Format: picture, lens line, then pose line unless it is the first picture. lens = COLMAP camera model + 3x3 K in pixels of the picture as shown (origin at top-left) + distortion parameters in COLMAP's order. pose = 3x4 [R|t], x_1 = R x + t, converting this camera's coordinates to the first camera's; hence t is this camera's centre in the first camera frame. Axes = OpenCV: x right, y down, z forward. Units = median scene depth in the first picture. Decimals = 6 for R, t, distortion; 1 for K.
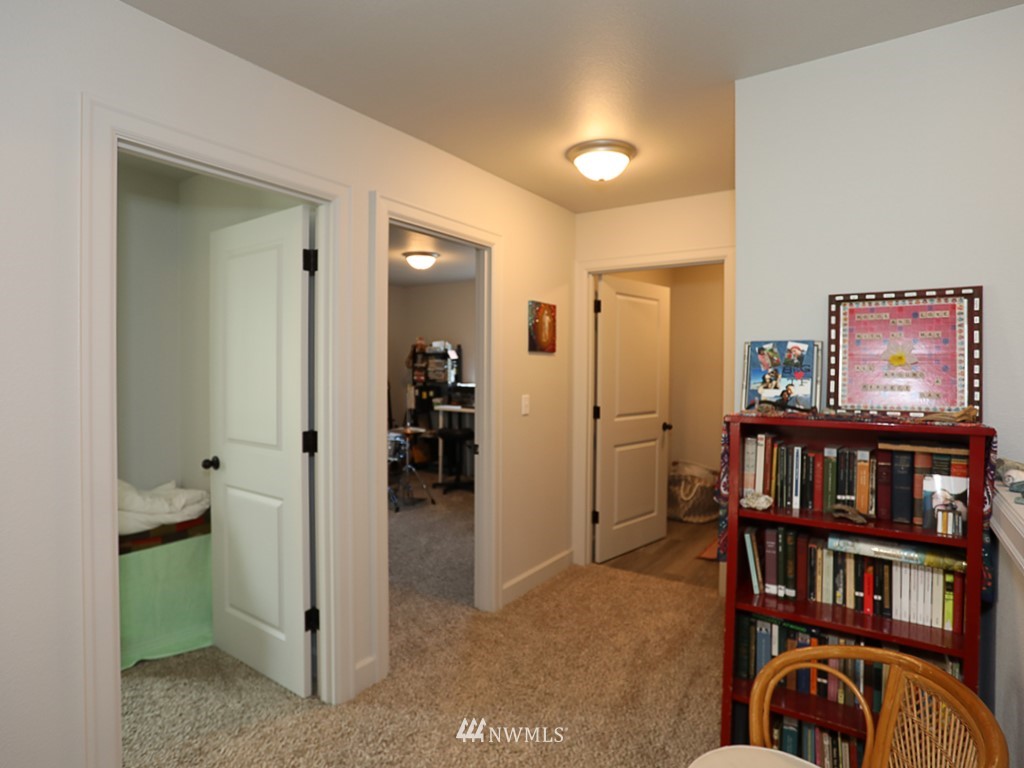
lens RADIAL K [[585.1, 0, 511.7], [0, 585.1, 377.8], [0, 0, 1]] dist [-0.074321, 0.037167]
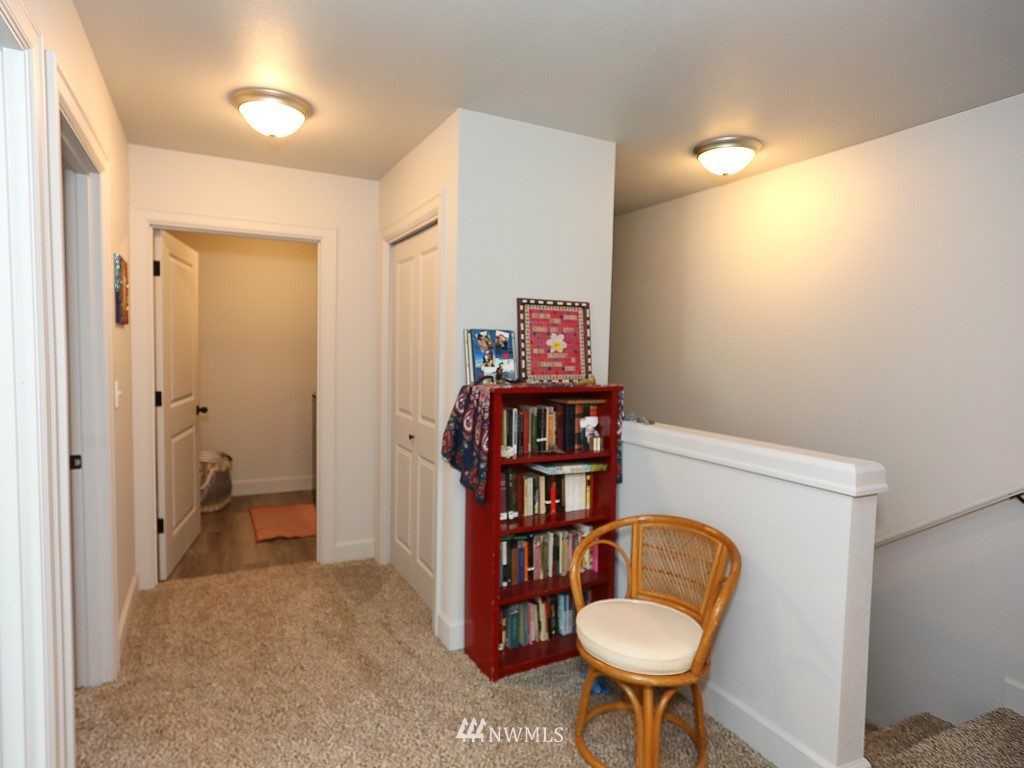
lens RADIAL K [[603.8, 0, 516.1], [0, 603.8, 387.5], [0, 0, 1]] dist [-0.003280, -0.000295]
pose [[0.437375, -0.055169, 0.897585, -0.742623], [-0.001548, 0.998069, 0.062100, -0.018244], [-0.899278, -0.028550, 0.436445, 0.344890]]
